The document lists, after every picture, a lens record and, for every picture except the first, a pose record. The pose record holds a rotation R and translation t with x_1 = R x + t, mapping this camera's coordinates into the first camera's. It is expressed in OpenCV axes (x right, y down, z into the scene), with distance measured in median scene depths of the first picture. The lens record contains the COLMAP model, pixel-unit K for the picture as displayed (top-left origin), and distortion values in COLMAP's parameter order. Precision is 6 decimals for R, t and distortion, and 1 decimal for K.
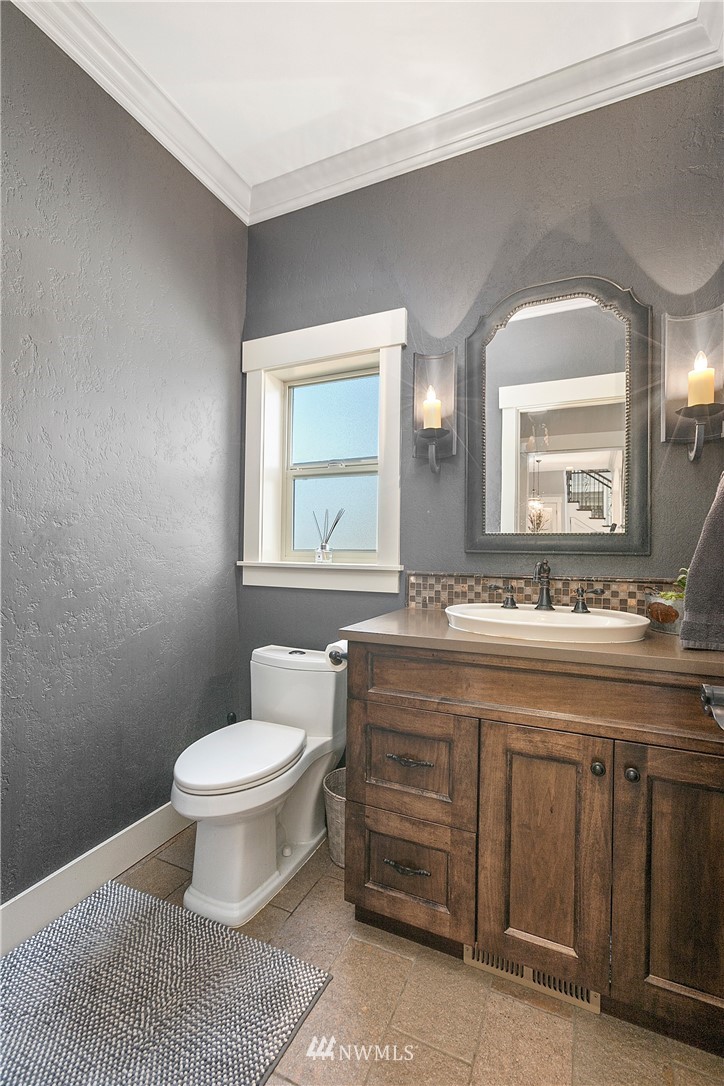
lens RADIAL K [[492.2, 0, 360.3], [0, 492.2, 544.0], [0, 0, 1]] dist [-0.015914, 0.000138]
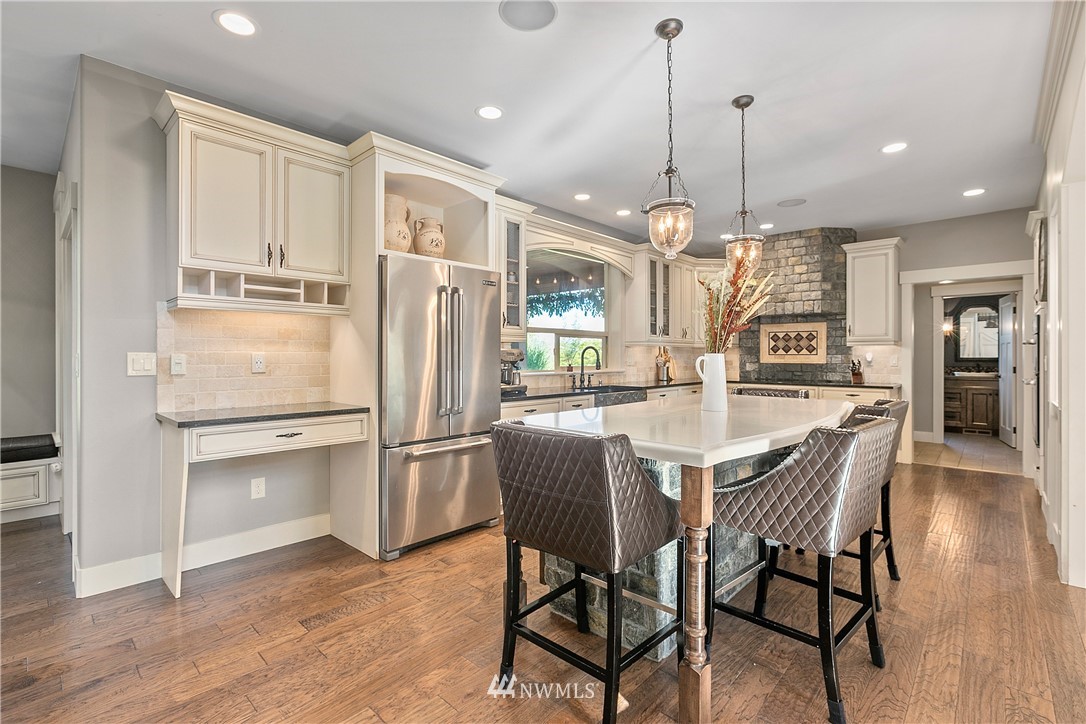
lens RADIAL K [[492.2, 0, 539.3], [0, 492.2, 357.1], [0, 0, 1]] dist [-0.015914, 0.000138]
pose [[0.949296, -0.007480, -0.314295, -2.827701], [0.006792, 0.999972, -0.003284, -0.049202], [0.314310, 0.000982, 0.949320, -6.244397]]
